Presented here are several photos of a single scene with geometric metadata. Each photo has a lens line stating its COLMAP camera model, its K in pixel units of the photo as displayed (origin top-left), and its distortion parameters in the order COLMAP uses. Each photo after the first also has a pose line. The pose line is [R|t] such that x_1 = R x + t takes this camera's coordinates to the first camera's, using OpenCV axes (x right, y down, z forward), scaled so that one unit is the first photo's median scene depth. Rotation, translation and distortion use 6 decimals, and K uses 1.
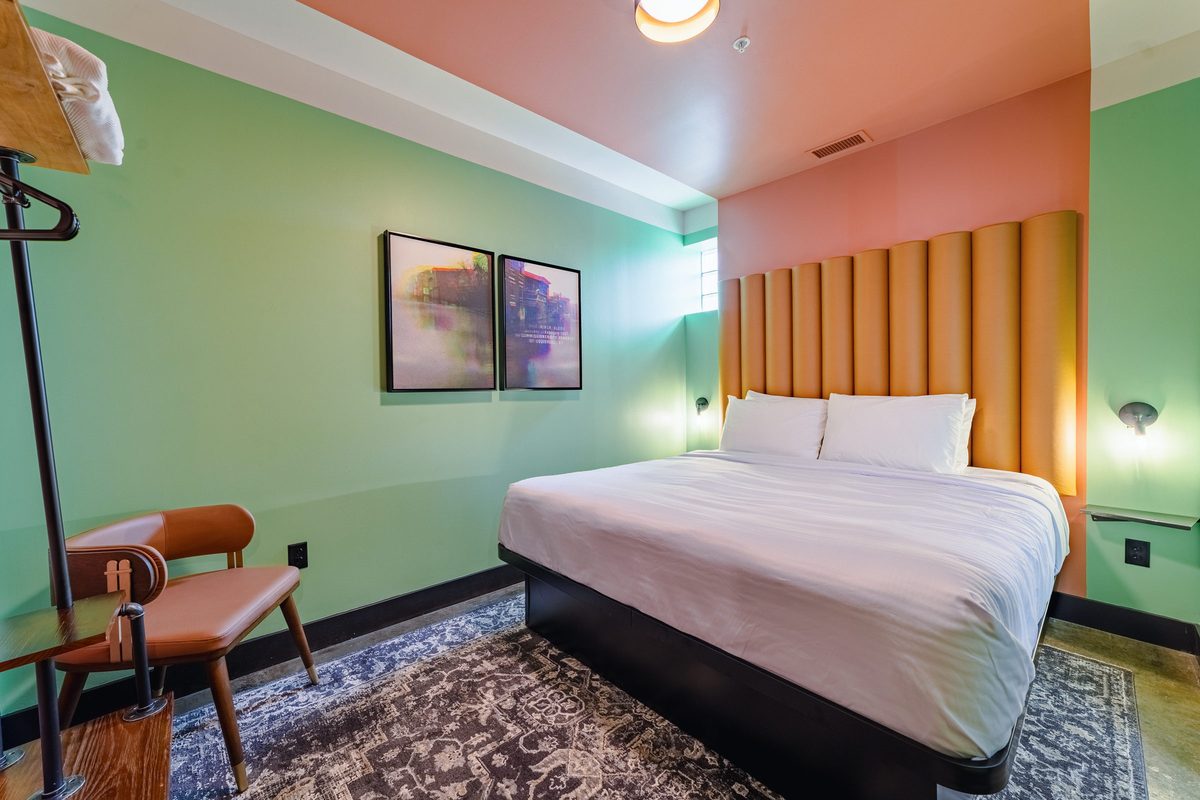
lens RADIAL K [[467.8, 0, 598.7], [0, 467.8, 393.8], [0, 0, 1]] dist [0.002439, 0.004854]
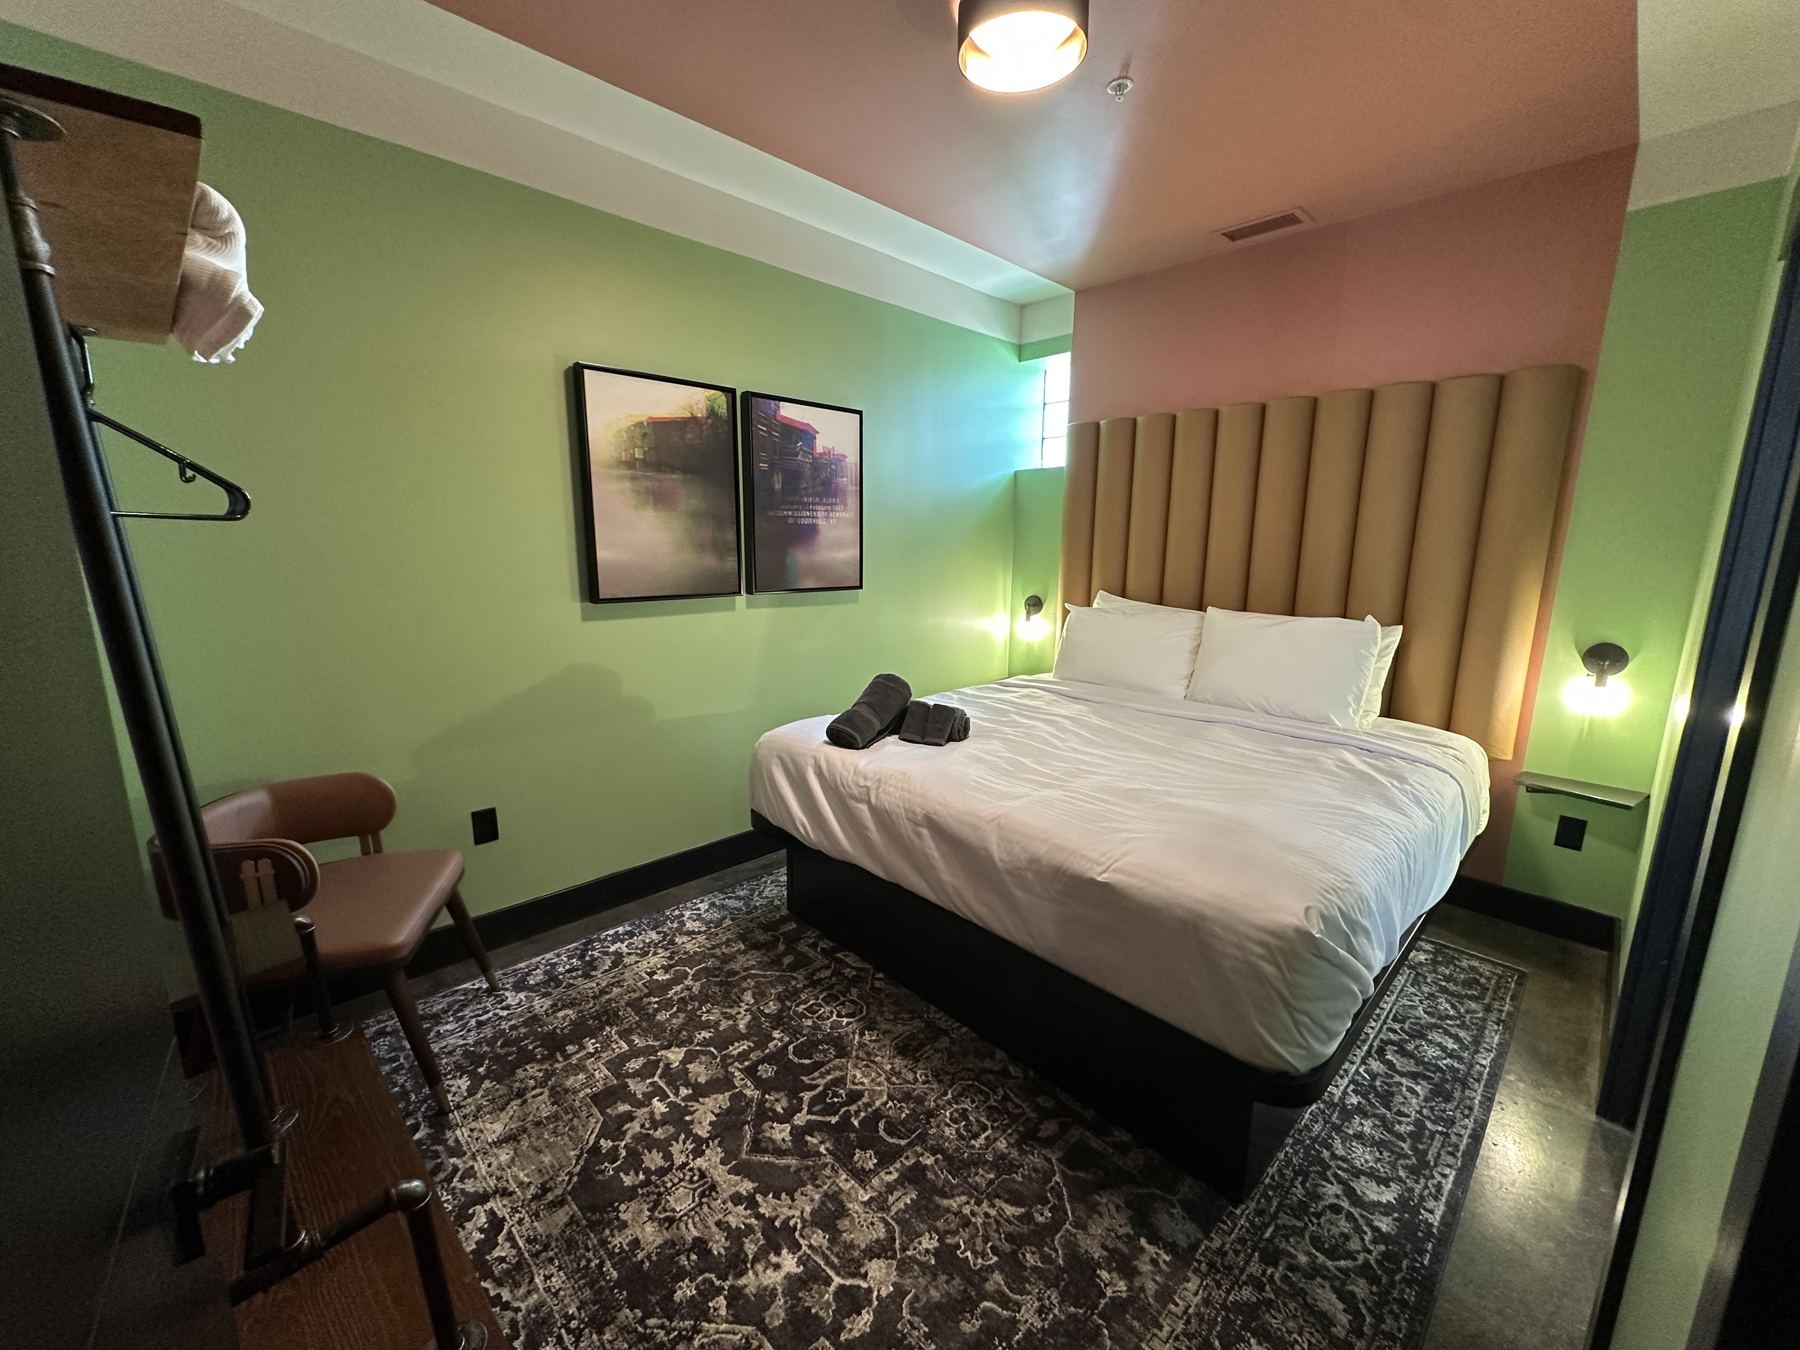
lens RADIAL K [[721.0, 0, 900.5], [0, 721.0, 666.9], [0, 0, 1]] dist [0.018836, -0.000268]
pose [[0.999321, 0.019003, 0.031564, -0.015770], [-0.024002, 0.985758, 0.166447, -0.106997], [-0.027951, -0.167092, 0.985545, -0.115854]]
